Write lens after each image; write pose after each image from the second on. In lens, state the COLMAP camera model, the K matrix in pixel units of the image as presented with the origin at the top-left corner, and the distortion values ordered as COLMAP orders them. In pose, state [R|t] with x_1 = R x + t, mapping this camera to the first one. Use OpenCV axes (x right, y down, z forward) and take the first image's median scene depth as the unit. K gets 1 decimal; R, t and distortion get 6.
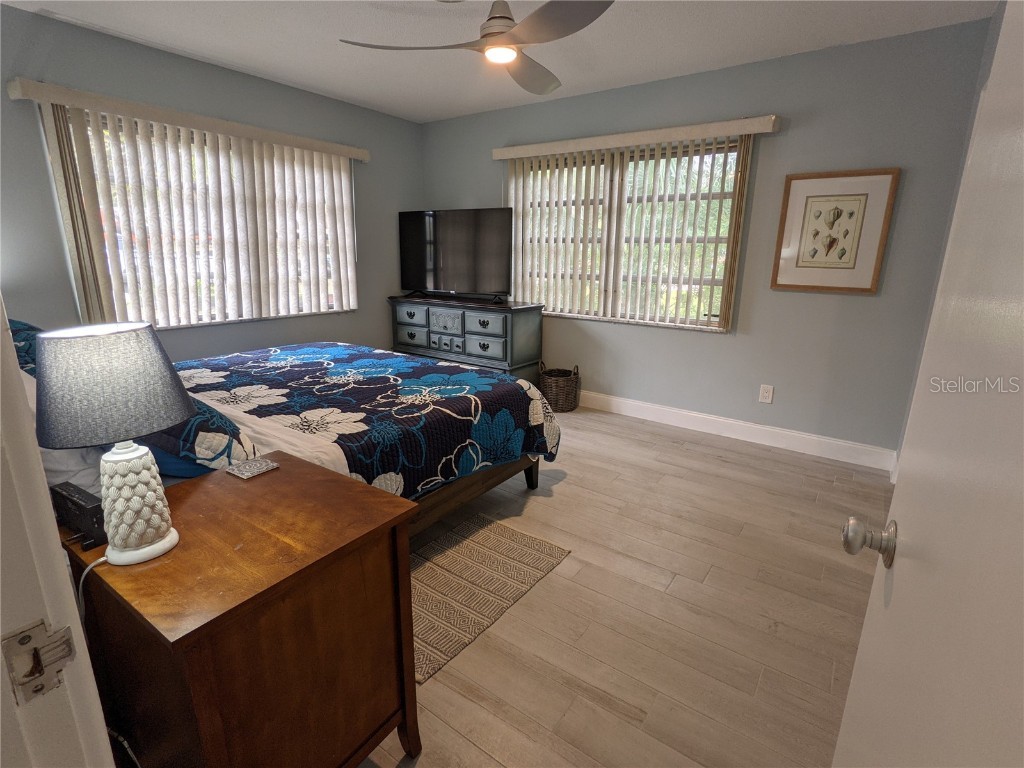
lens RADIAL K [[497.0, 0, 512.4], [0, 497.0, 387.0], [0, 0, 1]] dist [-0.001317, 0.001665]
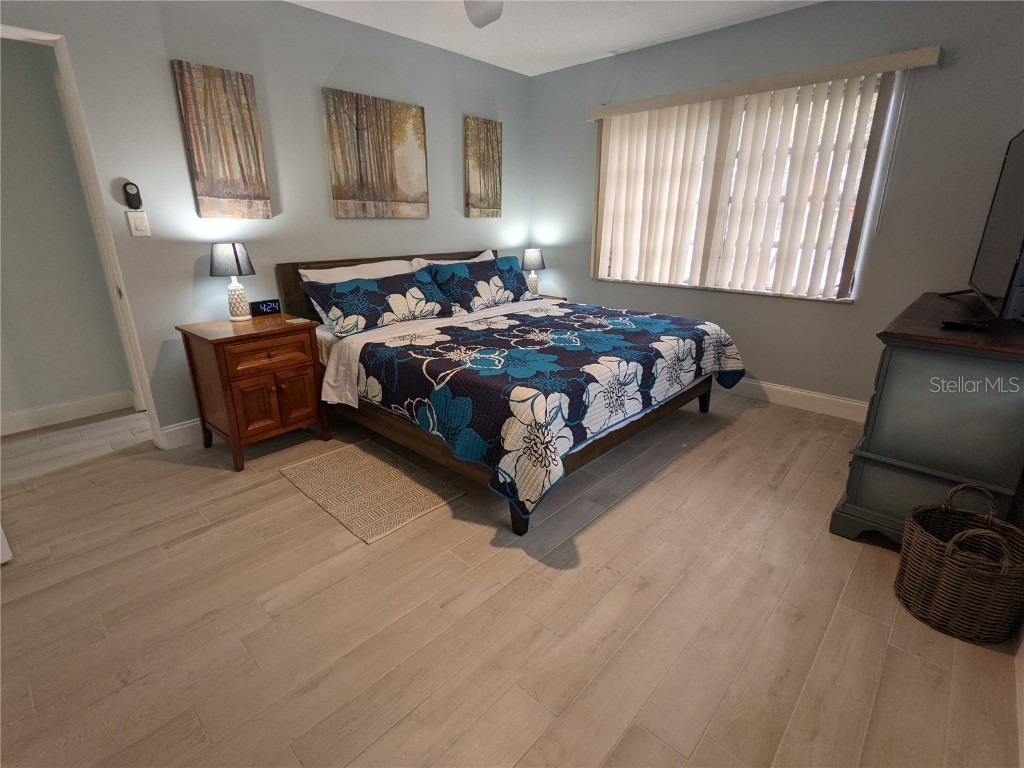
lens RADIAL K [[497.0, 0, 513.1], [0, 497.0, 379.9], [0, 0, 1]] dist [-0.001317, 0.001665]
pose [[-0.125750, 0.294158, -0.947448, 0.799226], [-0.256685, 0.912860, 0.317488, -0.285017], [0.958279, 0.283120, -0.039286, 1.110447]]
